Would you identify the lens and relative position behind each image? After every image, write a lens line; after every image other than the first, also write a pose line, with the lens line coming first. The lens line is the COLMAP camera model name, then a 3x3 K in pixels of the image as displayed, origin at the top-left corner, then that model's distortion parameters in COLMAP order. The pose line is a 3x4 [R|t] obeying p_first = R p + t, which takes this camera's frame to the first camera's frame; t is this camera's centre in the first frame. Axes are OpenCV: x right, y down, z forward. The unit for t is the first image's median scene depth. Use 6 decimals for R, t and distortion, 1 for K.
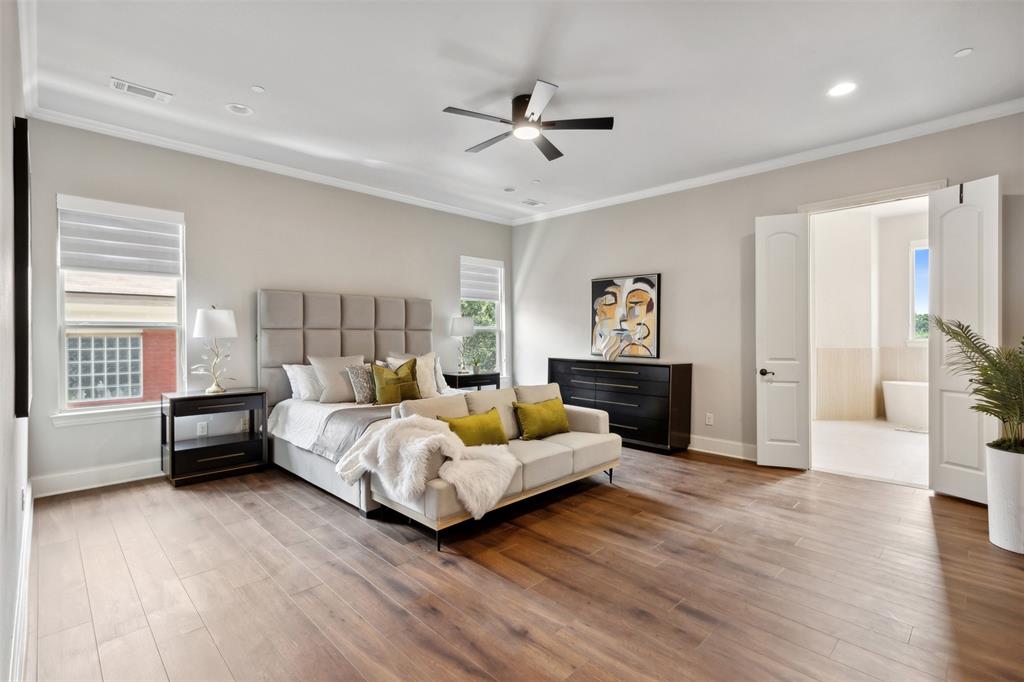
lens RADIAL K [[463.7, 0, 515.6], [0, 463.7, 347.9], [0, 0, 1]] dist [0.017670, 0.000182]
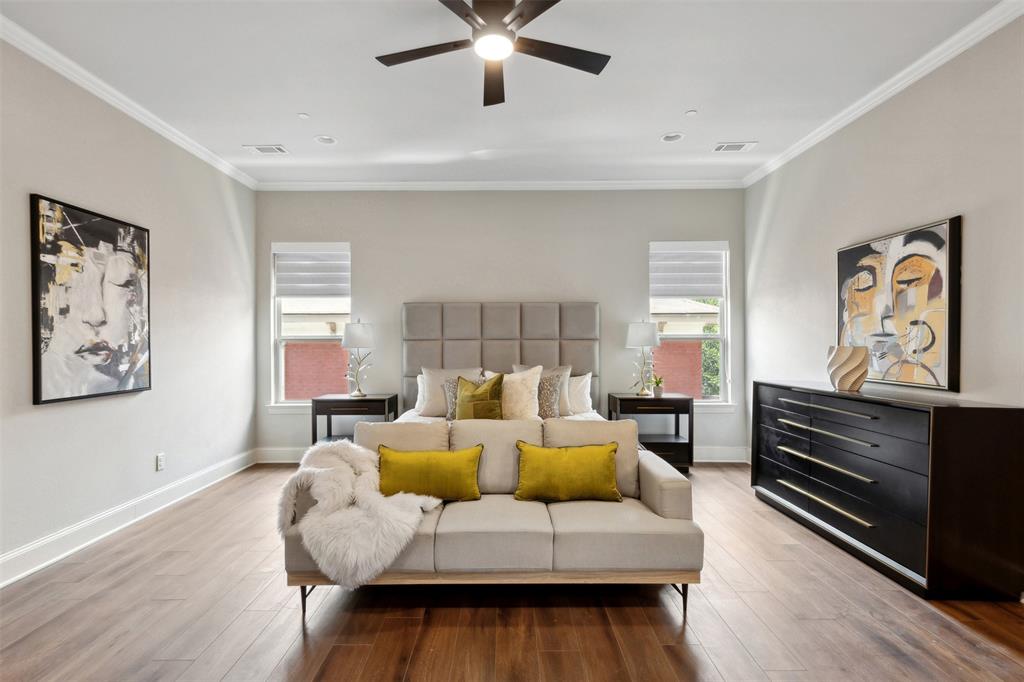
lens RADIAL K [[484.5, 0, 512.0], [0, 484.5, 355.2], [0, 0, 1]] dist [0.013969, -0.000134]
pose [[0.716511, 0.010870, -0.697491, 0.326232], [-0.017831, 0.999837, -0.002734, -0.006164], [0.697348, 0.014396, 0.716588, 0.307949]]
